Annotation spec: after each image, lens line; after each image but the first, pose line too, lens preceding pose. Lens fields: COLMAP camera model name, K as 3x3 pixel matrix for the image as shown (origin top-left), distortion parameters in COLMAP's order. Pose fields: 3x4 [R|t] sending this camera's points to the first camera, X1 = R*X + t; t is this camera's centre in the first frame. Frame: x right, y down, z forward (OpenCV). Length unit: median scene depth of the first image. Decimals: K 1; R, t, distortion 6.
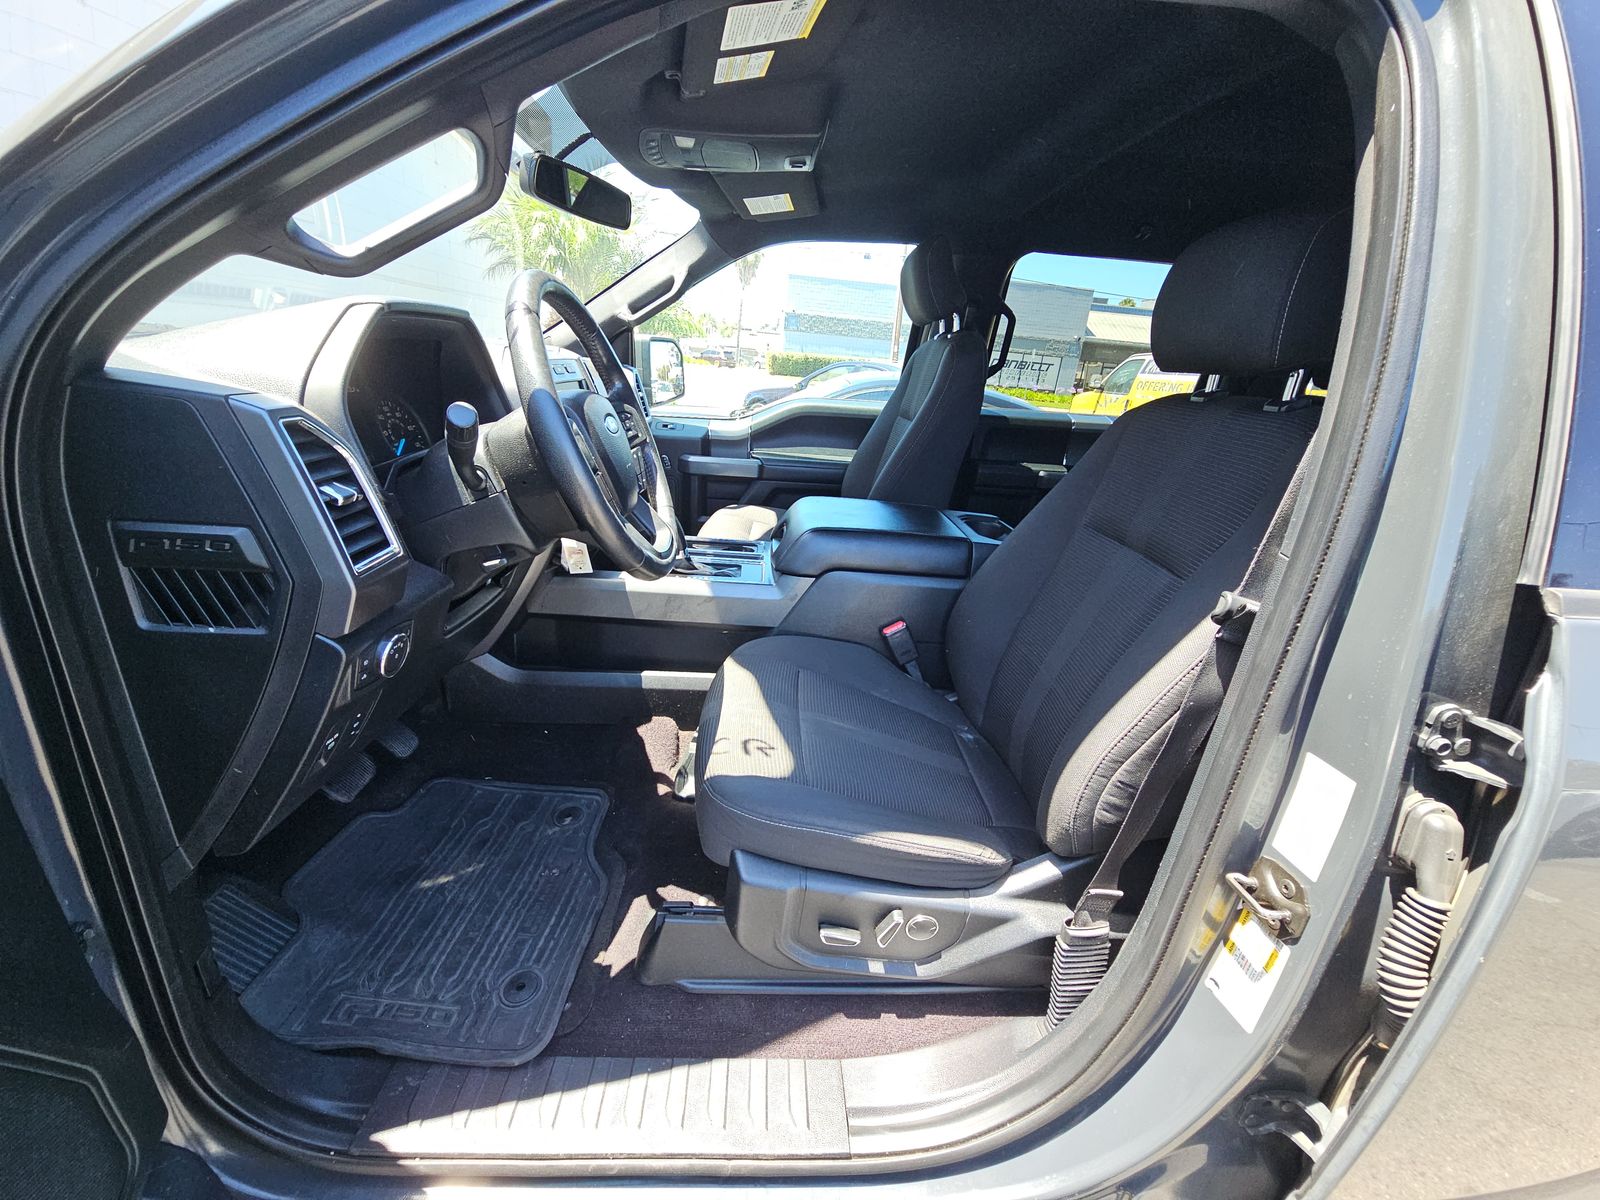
lens RADIAL K [[647.6, 0, 800.0], [0, 647.6, 600.0], [0, 0, 1]] dist [-0.004465, 0.000183]
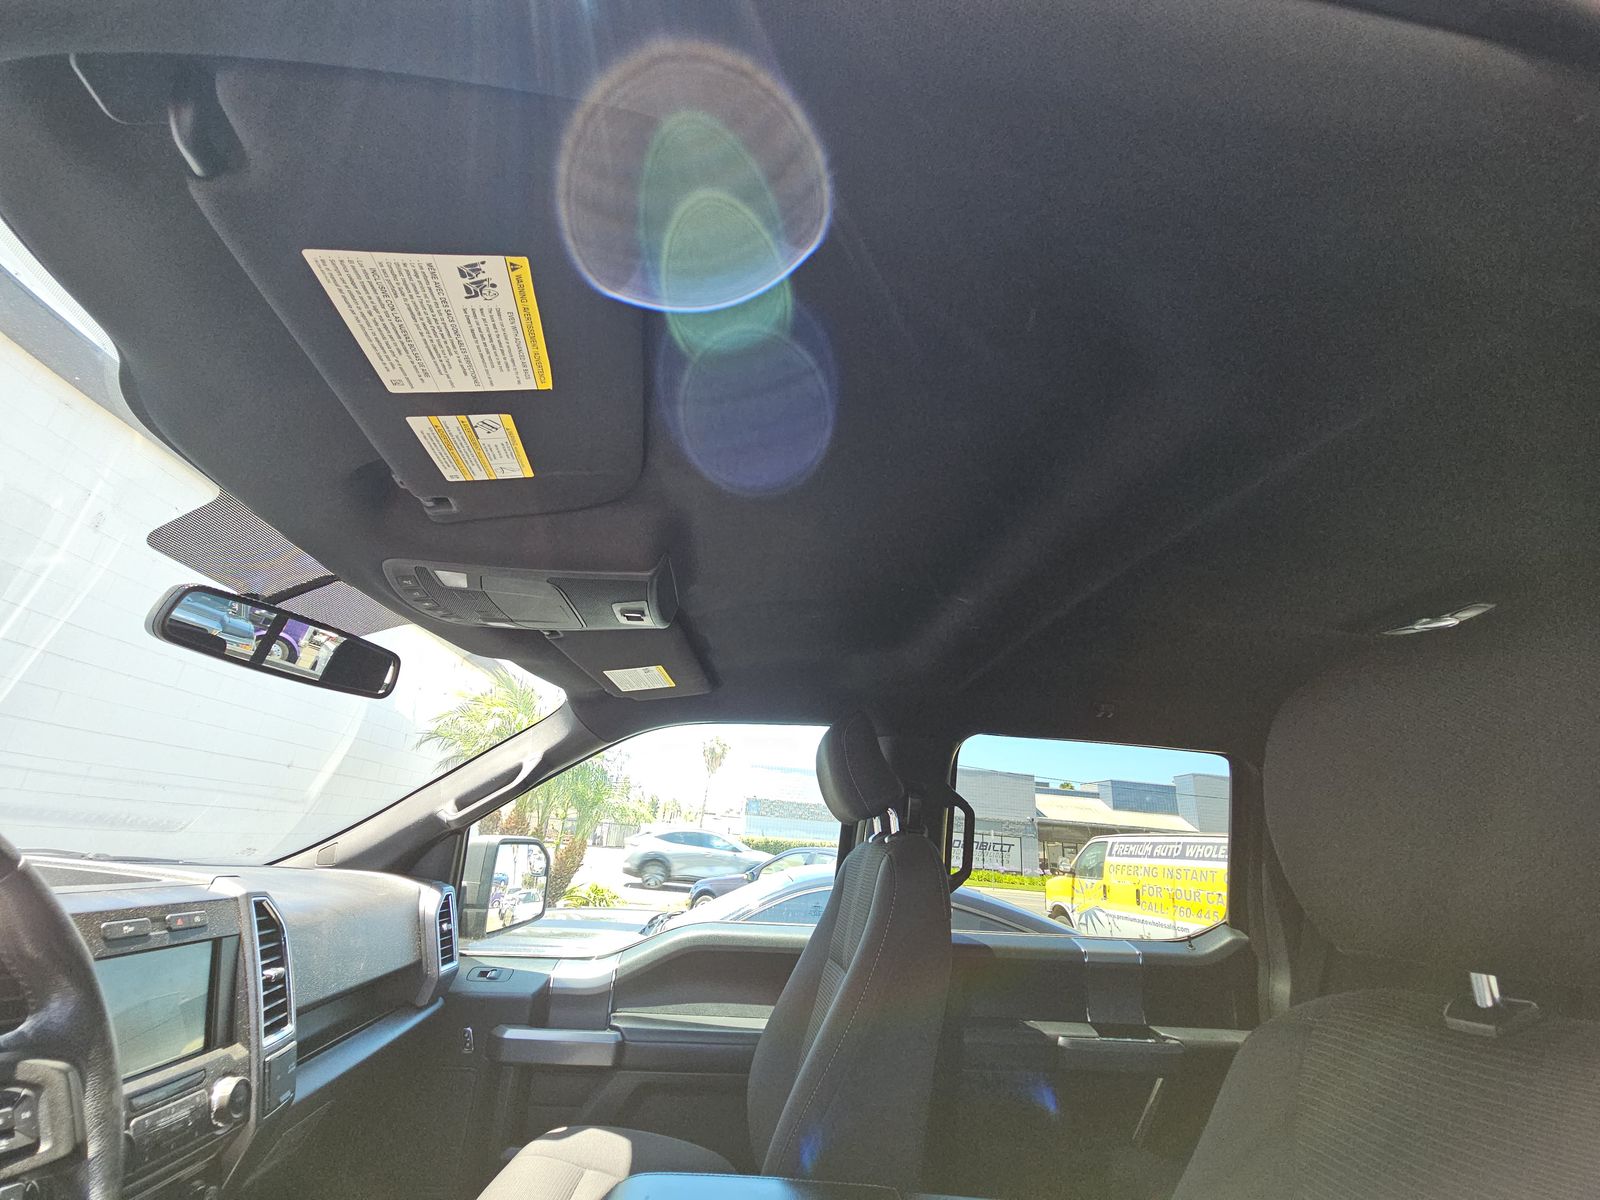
lens RADIAL K [[640.9, 0, 800.0], [0, 640.9, 600.0], [0, 0, 1]] dist [0.026912, -0.020539]
pose [[0.998541, 0.007704, 0.053438, 0.075233], [0.029229, 0.755047, -0.655018, -0.115848], [-0.045395, 0.655625, 0.753721, 0.239078]]
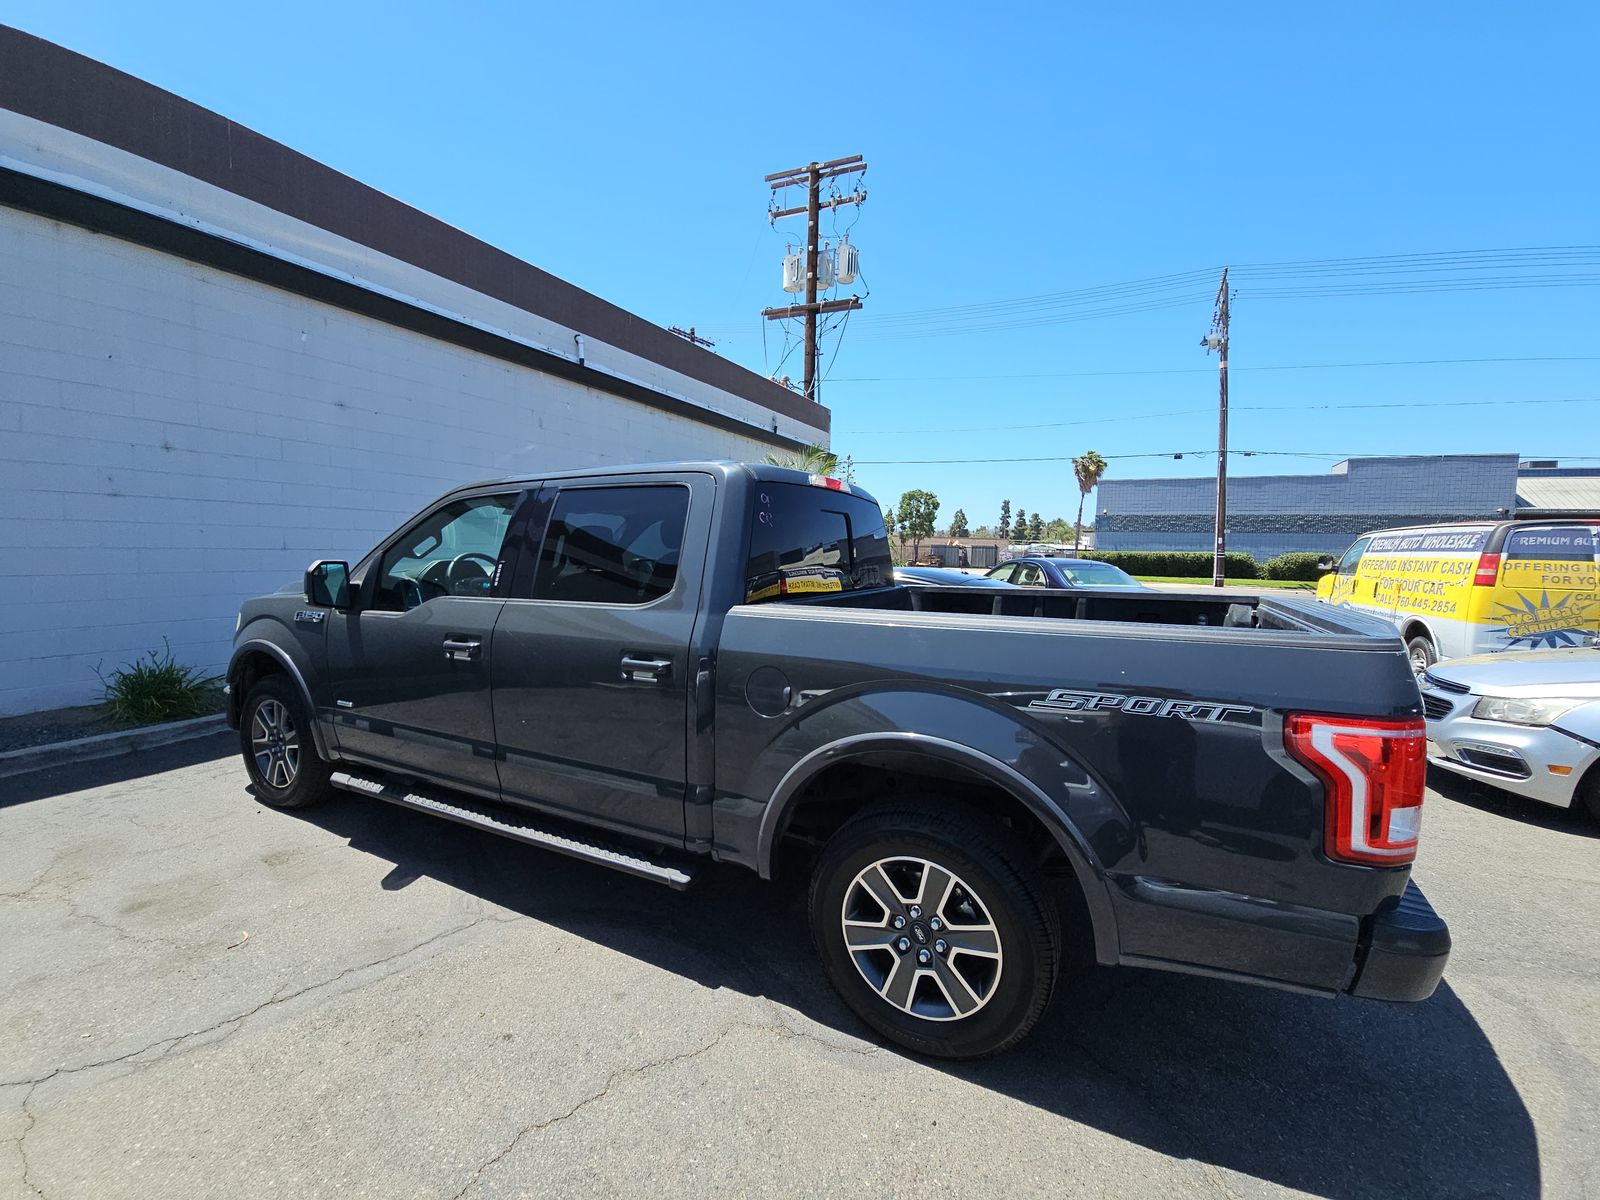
lens RADIAL K [[658.5, 0, 806.8], [0, 658.5, 599.2], [0, 0, 1]] dist [0.018018, -0.015688]
pose [[0.869040, -0.027850, -0.493957, 1.551599], [-0.122841, 0.955003, -0.269963, 0.303406], [0.479248, 0.295287, 0.826515, -0.633697]]
